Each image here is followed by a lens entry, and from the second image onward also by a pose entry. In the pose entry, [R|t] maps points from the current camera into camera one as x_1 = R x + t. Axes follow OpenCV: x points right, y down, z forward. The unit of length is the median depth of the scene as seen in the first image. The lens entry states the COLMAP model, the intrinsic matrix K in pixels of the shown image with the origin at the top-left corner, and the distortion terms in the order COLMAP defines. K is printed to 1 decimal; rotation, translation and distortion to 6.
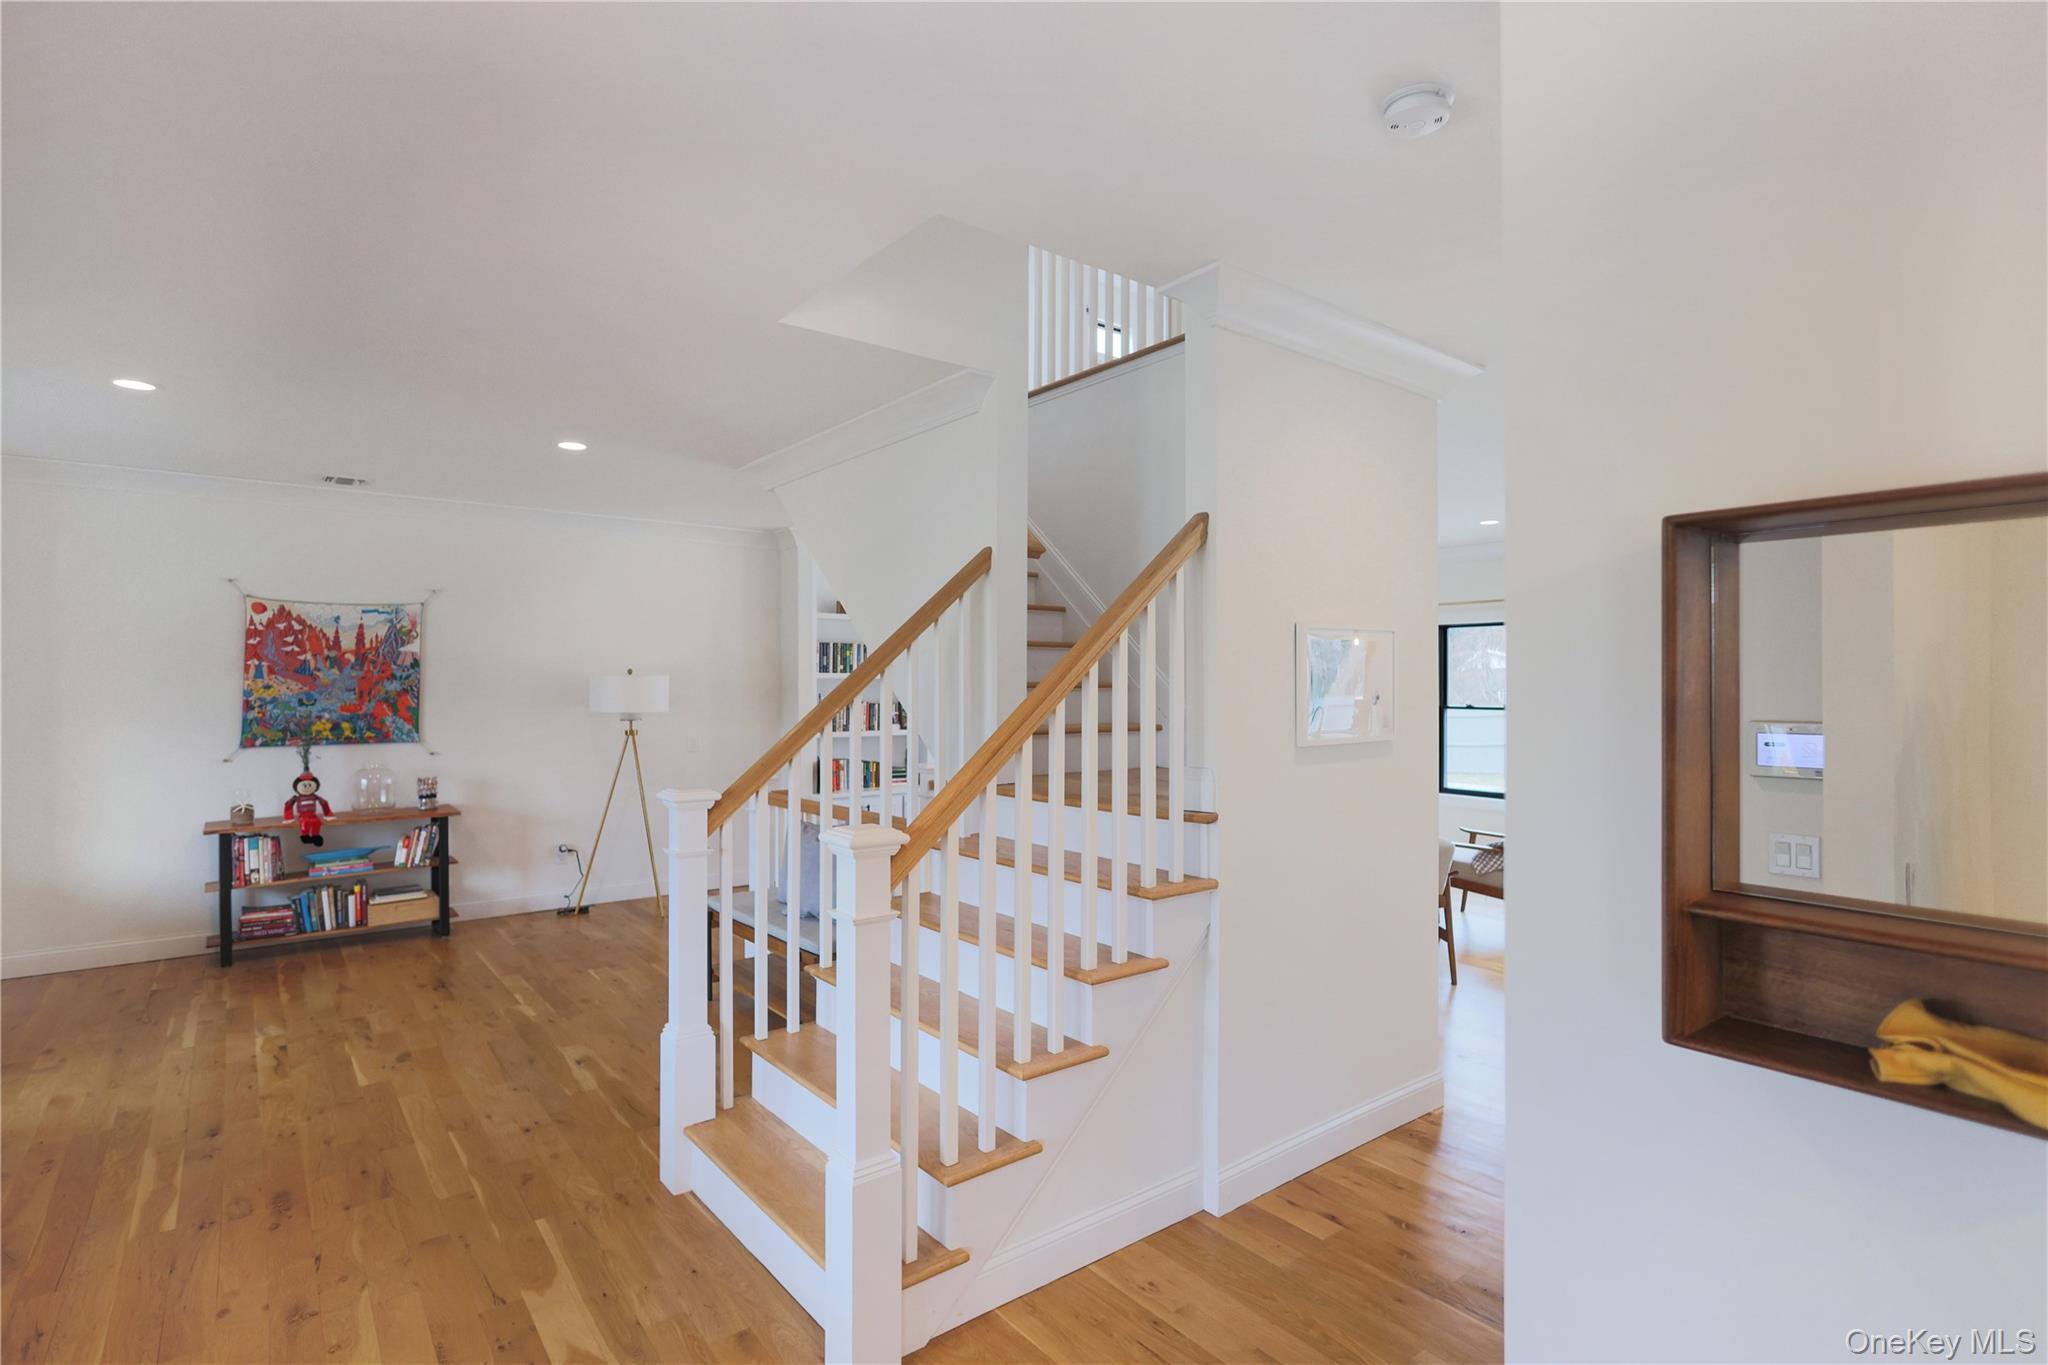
lens RADIAL K [[967.1, 0, 1024.0], [0, 967.1, 682.5], [0, 0, 1]] dist [0.000388, 0.000033]
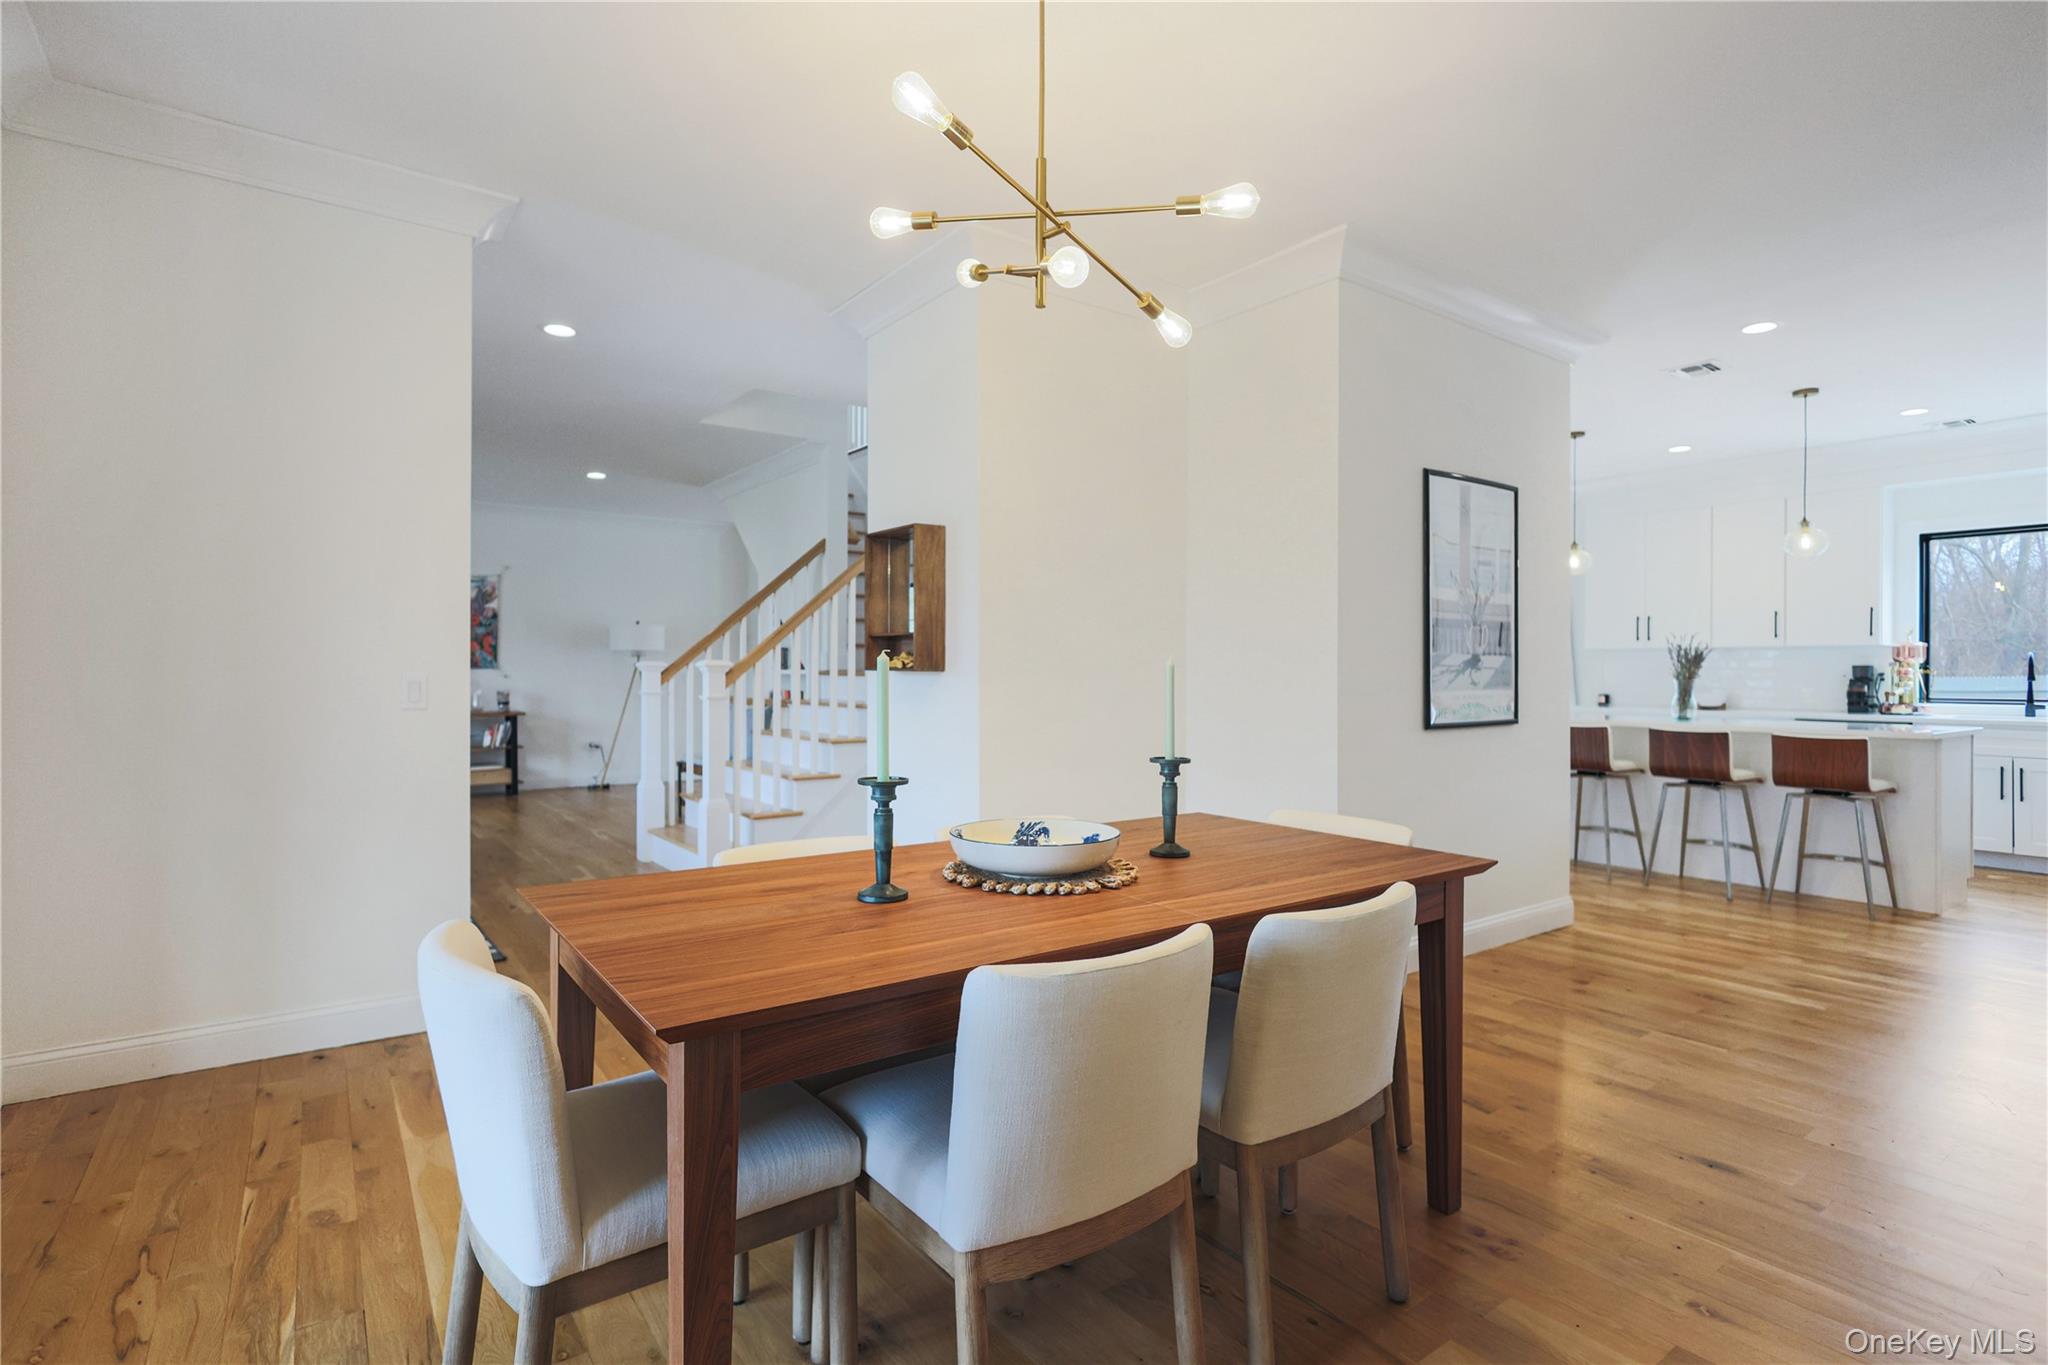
lens RADIAL K [[1014.0, 0, 1024.0], [0, 1014.0, 682.5], [0, 0, 1]] dist [-0.001765, -0.000149]
pose [[0.998870, 0.007465, -0.046940, 0.262084], [-0.007160, 0.999952, 0.006668, 0.069062], [0.046988, -0.006324, 0.998875, -0.530161]]
